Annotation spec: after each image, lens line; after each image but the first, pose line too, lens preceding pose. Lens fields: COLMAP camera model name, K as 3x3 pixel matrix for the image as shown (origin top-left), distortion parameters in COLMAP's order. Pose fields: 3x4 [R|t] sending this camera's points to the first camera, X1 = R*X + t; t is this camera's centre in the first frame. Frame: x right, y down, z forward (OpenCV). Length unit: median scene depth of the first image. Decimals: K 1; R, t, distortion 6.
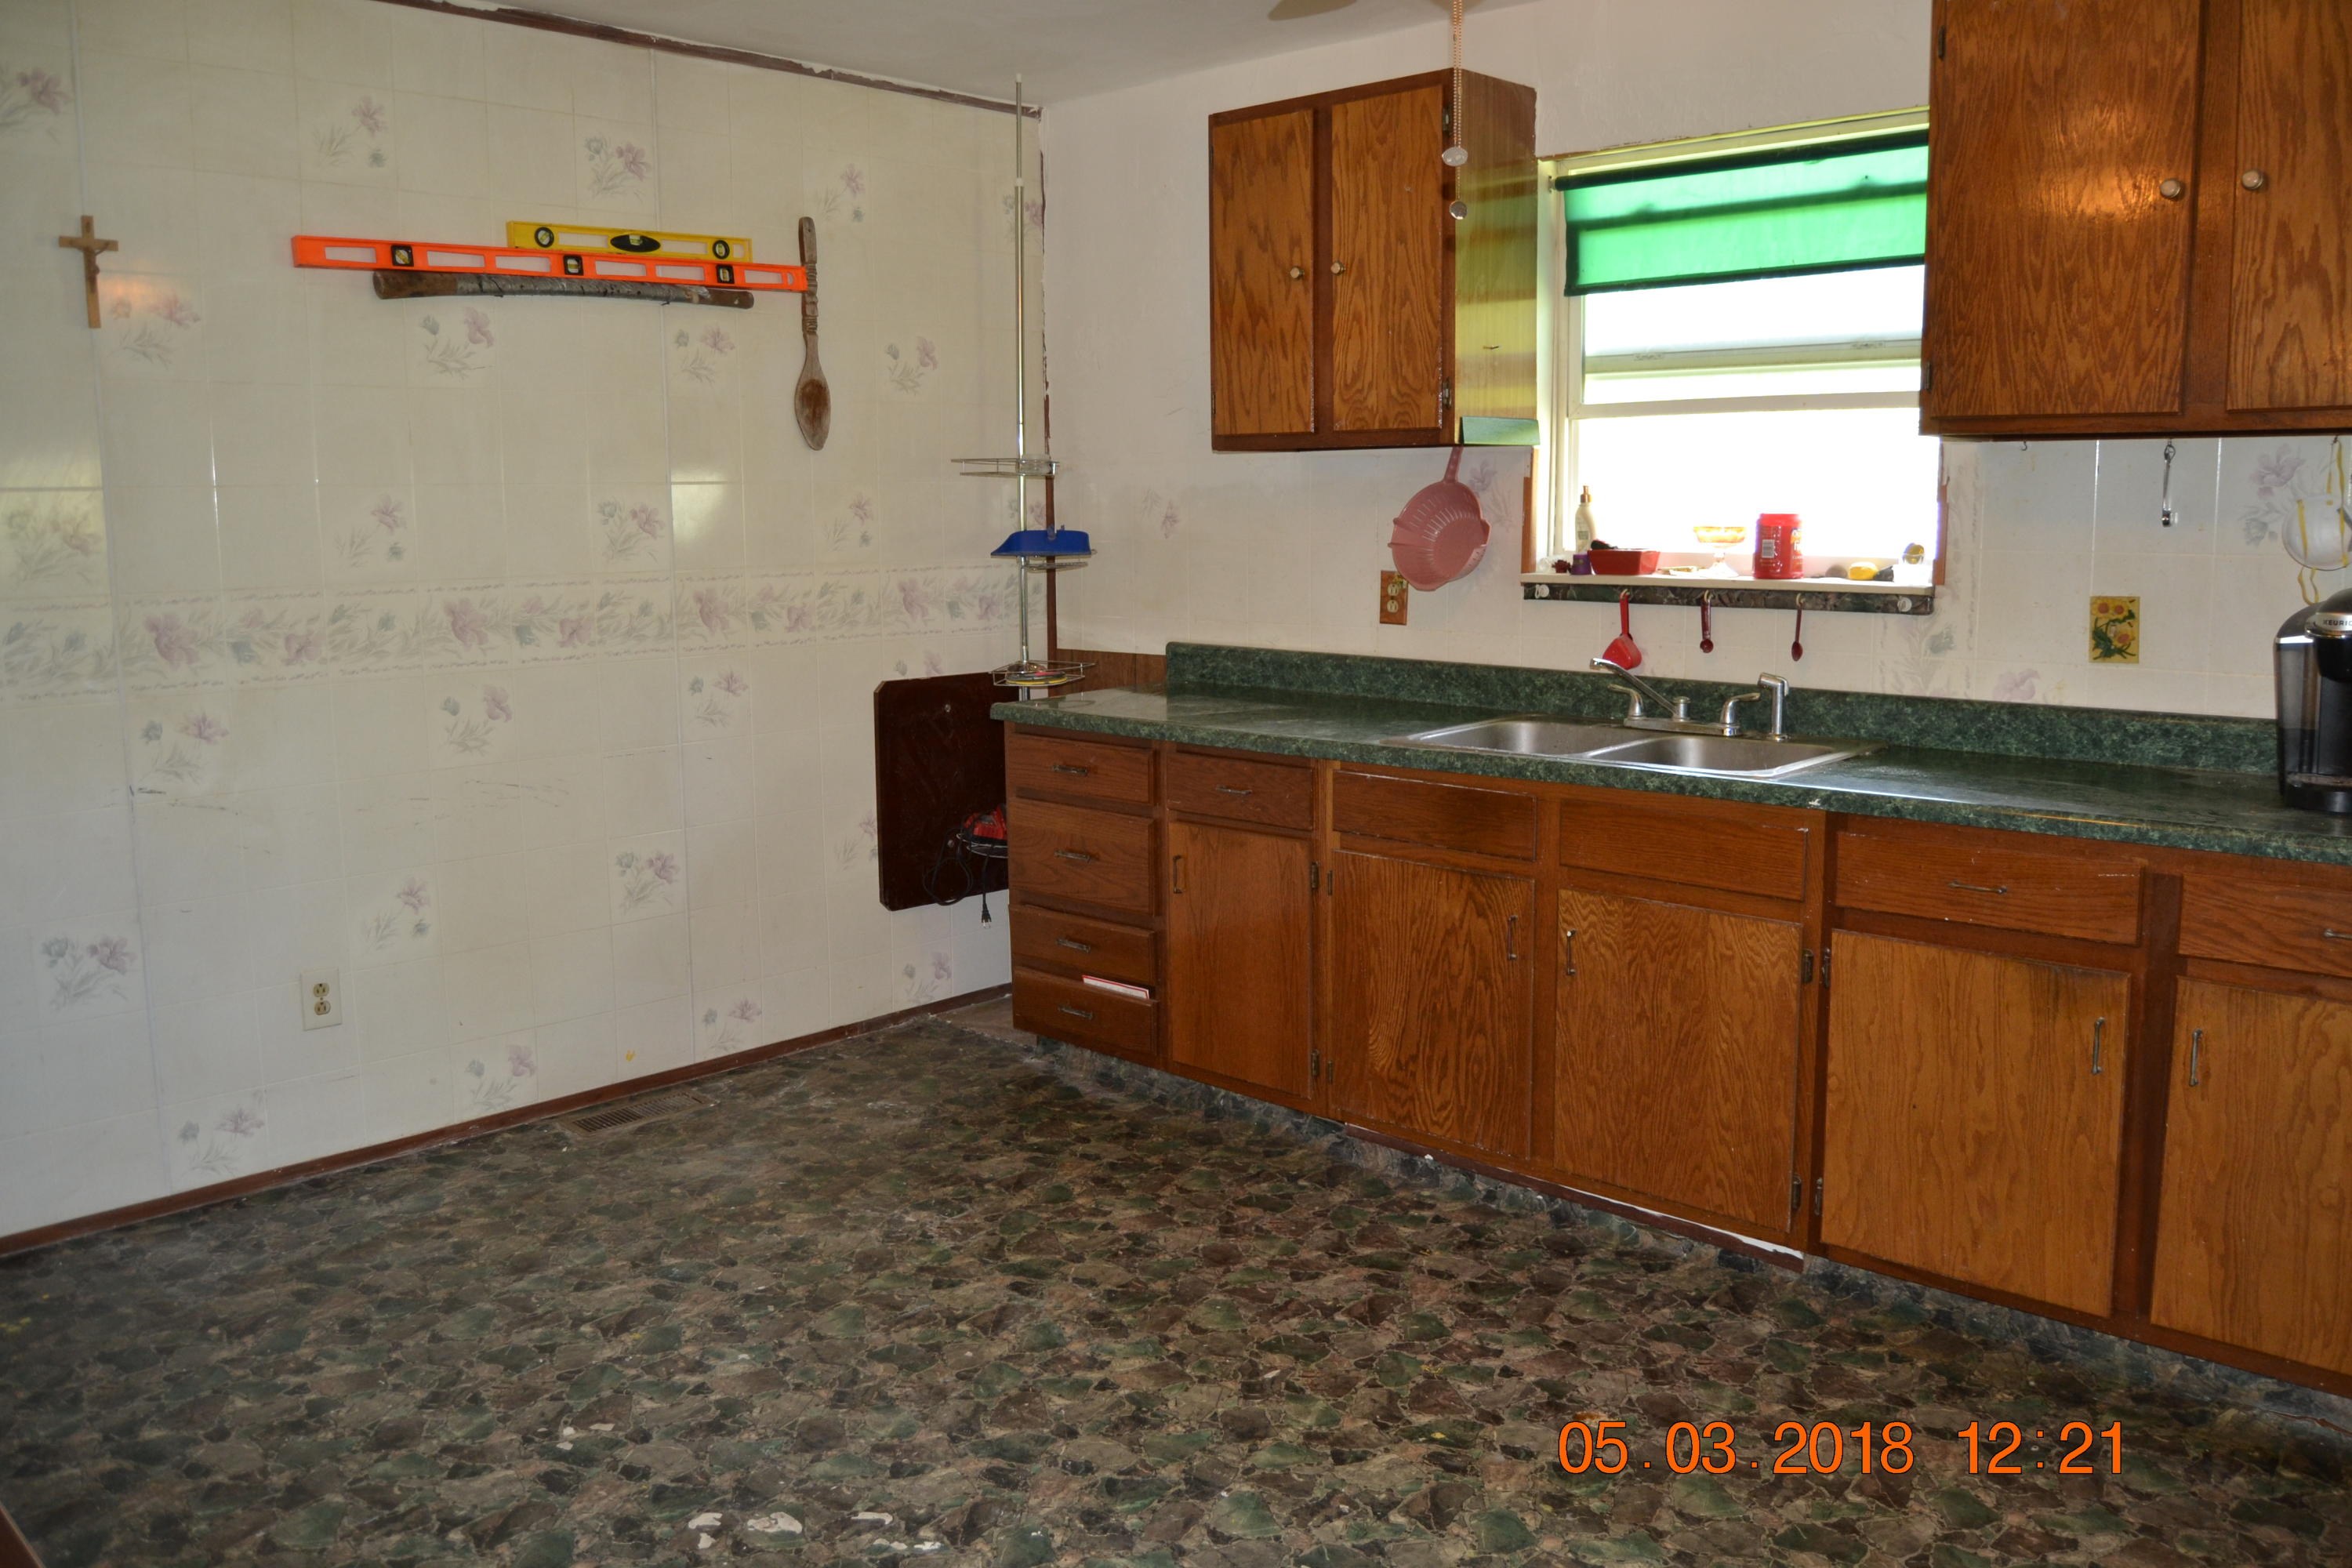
lens RADIAL K [[1870.1, 0, 1191.3], [0, 1870.1, 773.1], [0, 0, 1]] dist [-0.098176, 0.047167]
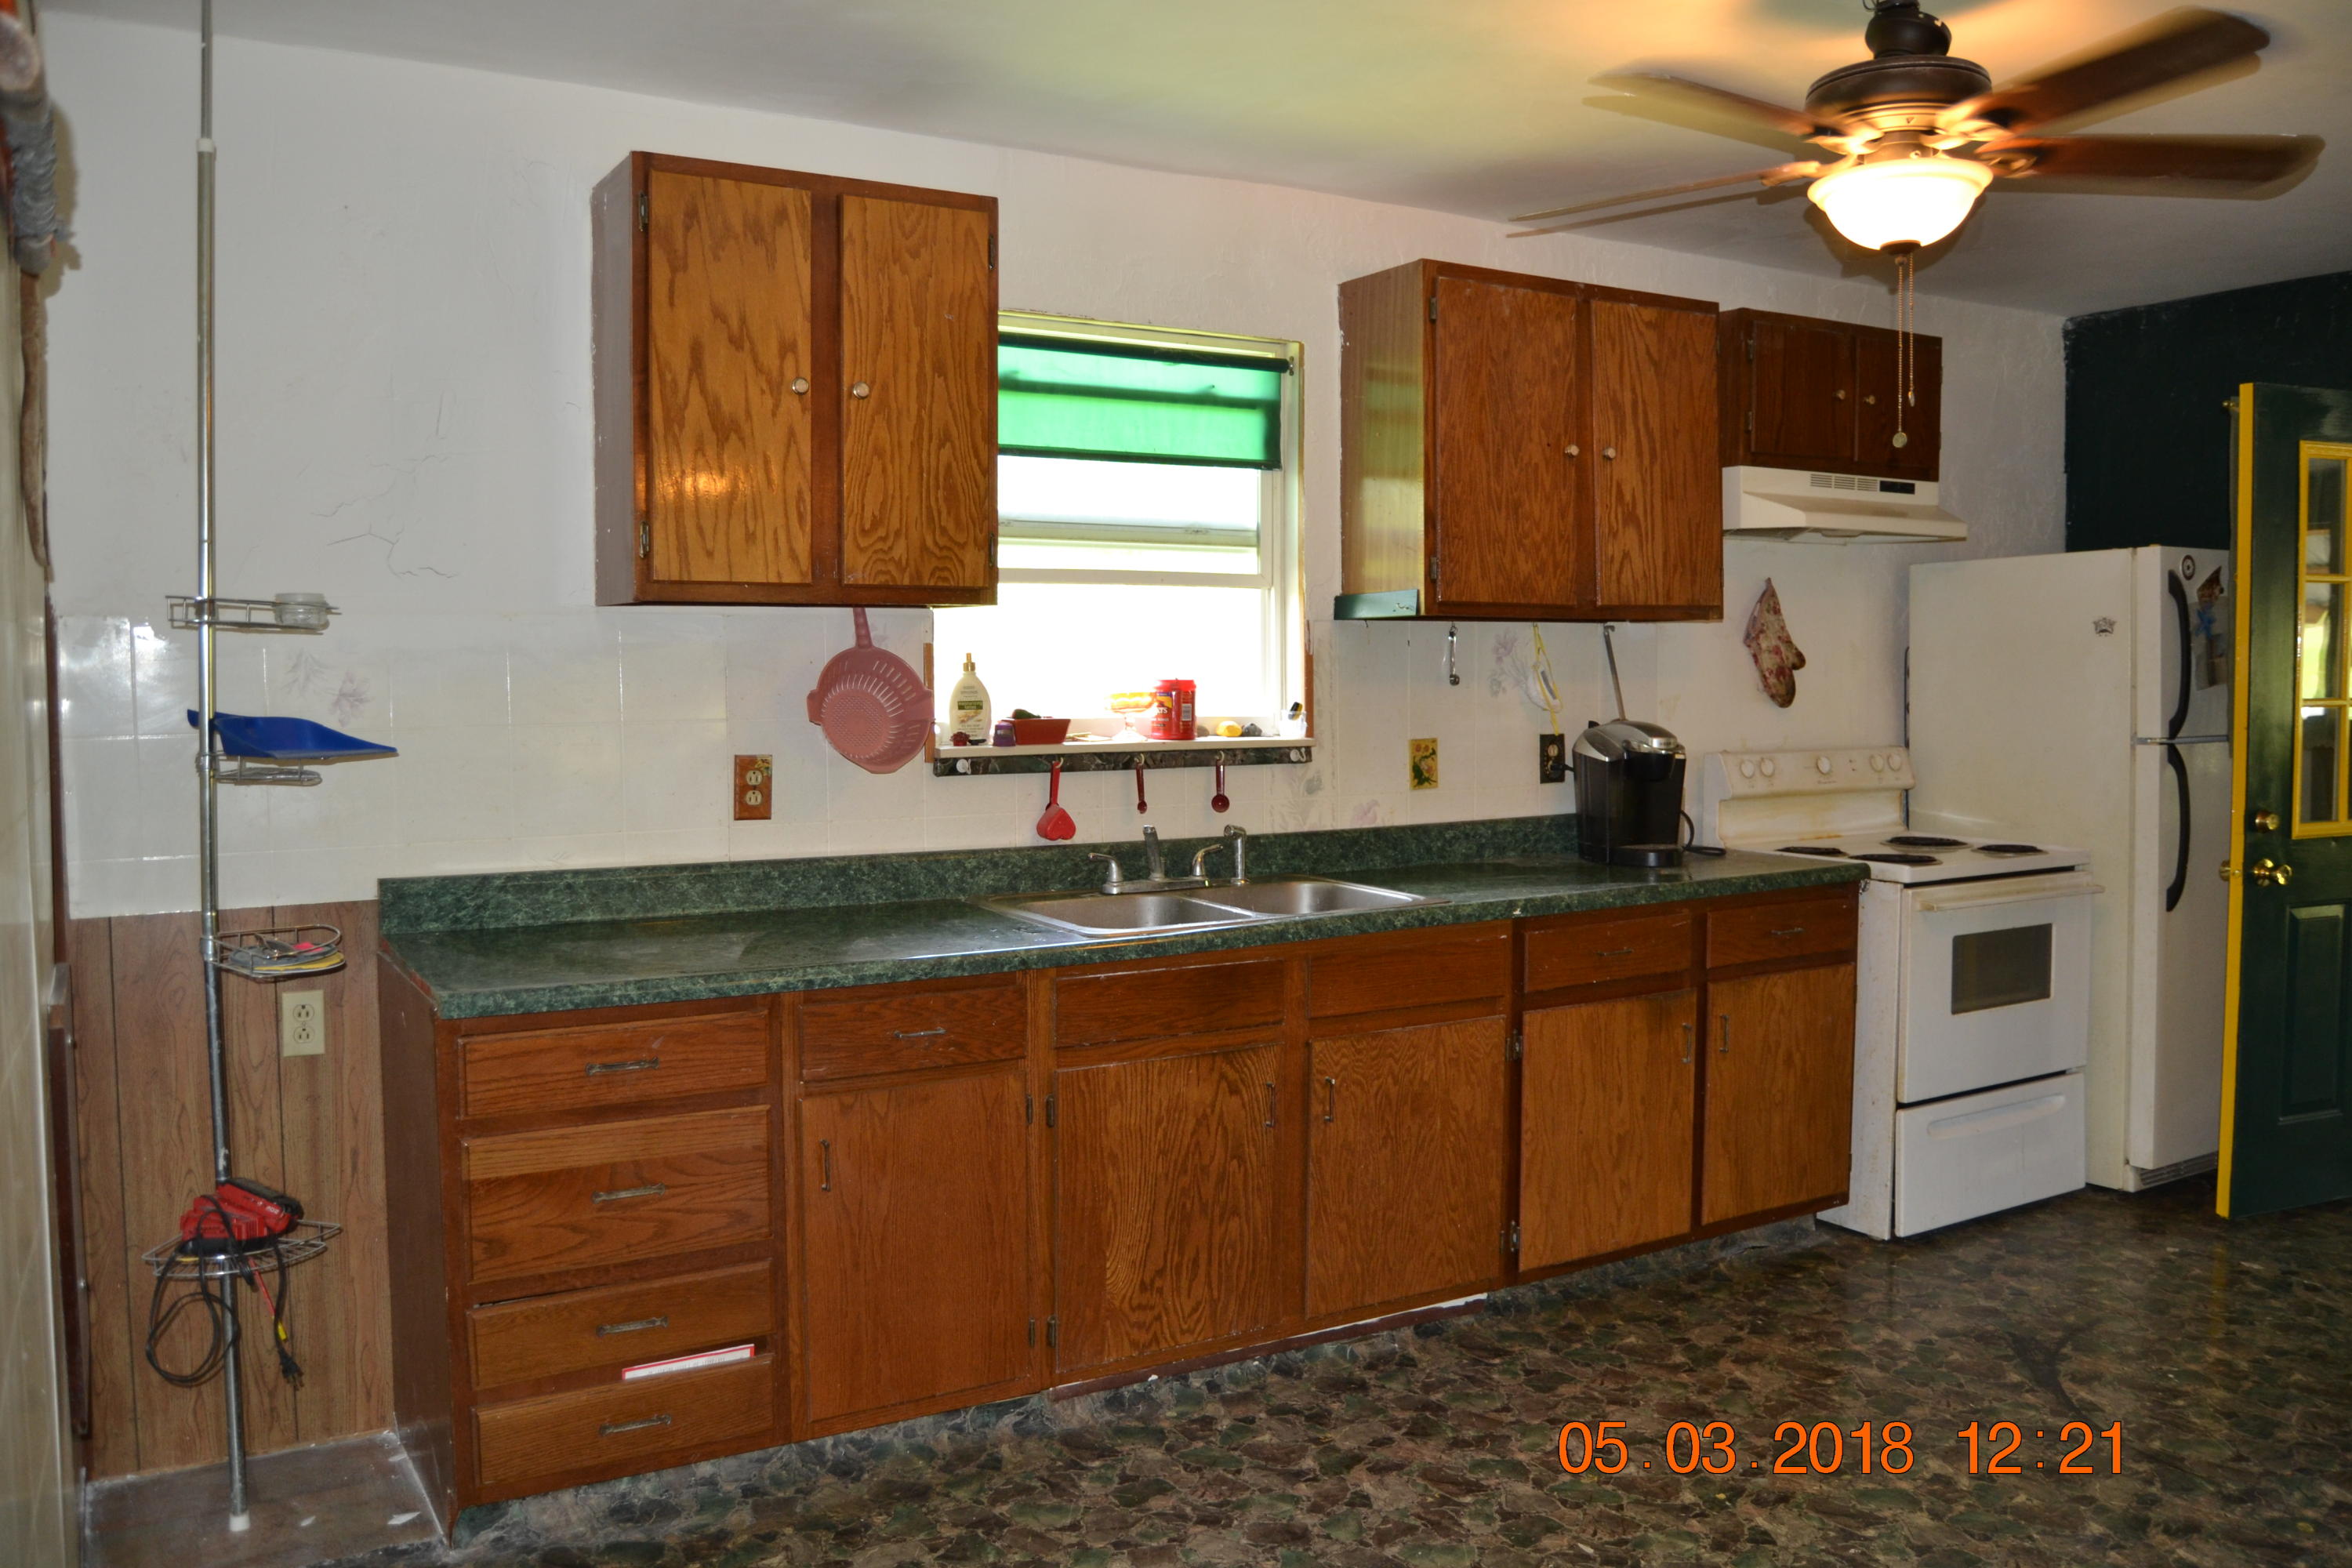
lens RADIAL K [[1870.1, 0, 1180.6], [0, 1870.1, 771.0], [0, 0, 1]] dist [-0.098176, 0.047167]
pose [[0.266337, -0.047859, 0.962691, -0.772439], [0.138812, 0.990260, 0.010826, -0.103082], [-0.953832, 0.130750, 0.270386, 0.737947]]
